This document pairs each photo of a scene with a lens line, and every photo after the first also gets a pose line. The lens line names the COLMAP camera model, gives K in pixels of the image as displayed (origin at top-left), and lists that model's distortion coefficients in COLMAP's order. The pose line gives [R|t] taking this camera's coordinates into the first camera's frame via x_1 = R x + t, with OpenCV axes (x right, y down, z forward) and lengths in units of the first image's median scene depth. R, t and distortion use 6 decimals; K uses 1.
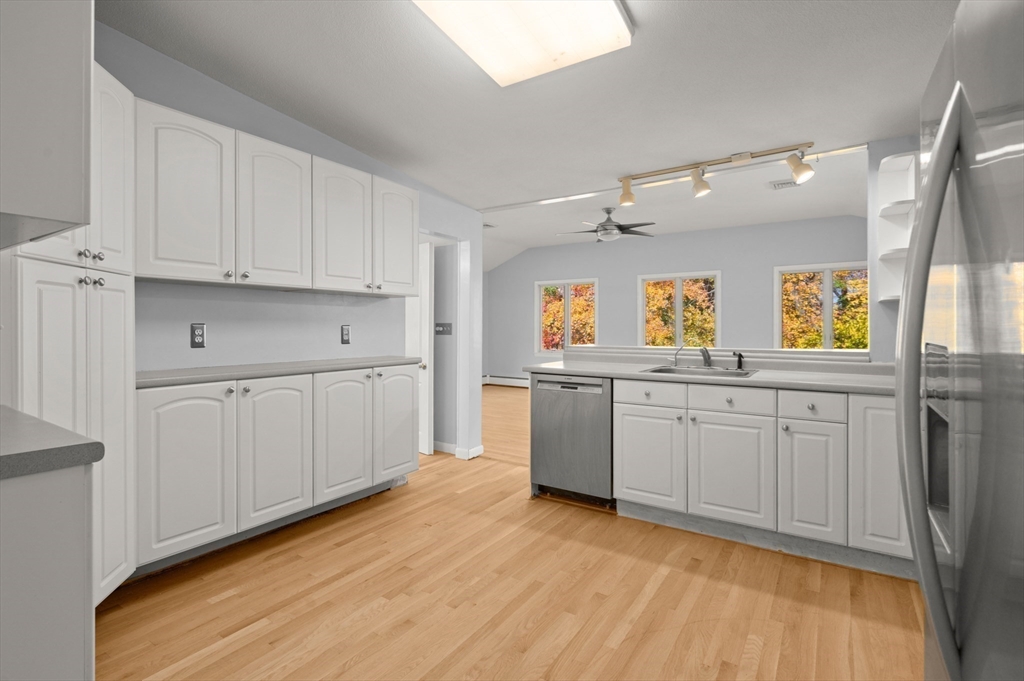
lens RADIAL K [[469.8, 0, 487.3], [0, 469.8, 334.9], [0, 0, 1]] dist [0.001200, -0.000902]
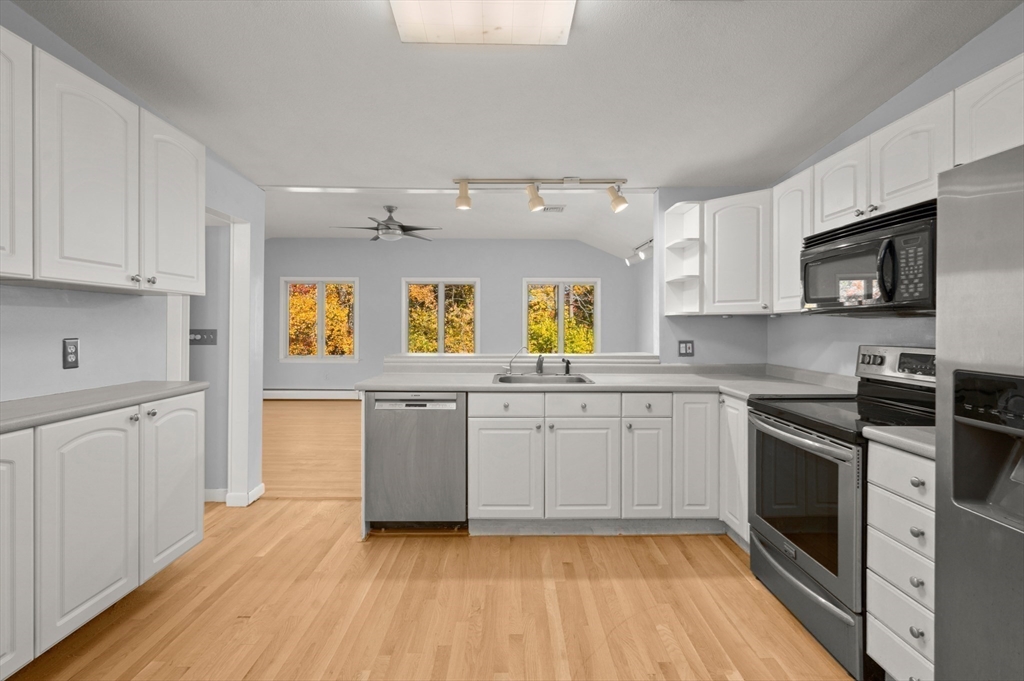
lens RADIAL K [[469.8, 0, 493.7], [0, 469.8, 330.5], [0, 0, 1]] dist [0.001200, -0.000902]
pose [[0.820562, -0.006196, 0.571524, -0.224177], [0.009268, 0.999954, -0.002466, -0.026996], [-0.571482, 0.007320, 0.820582, 0.196487]]
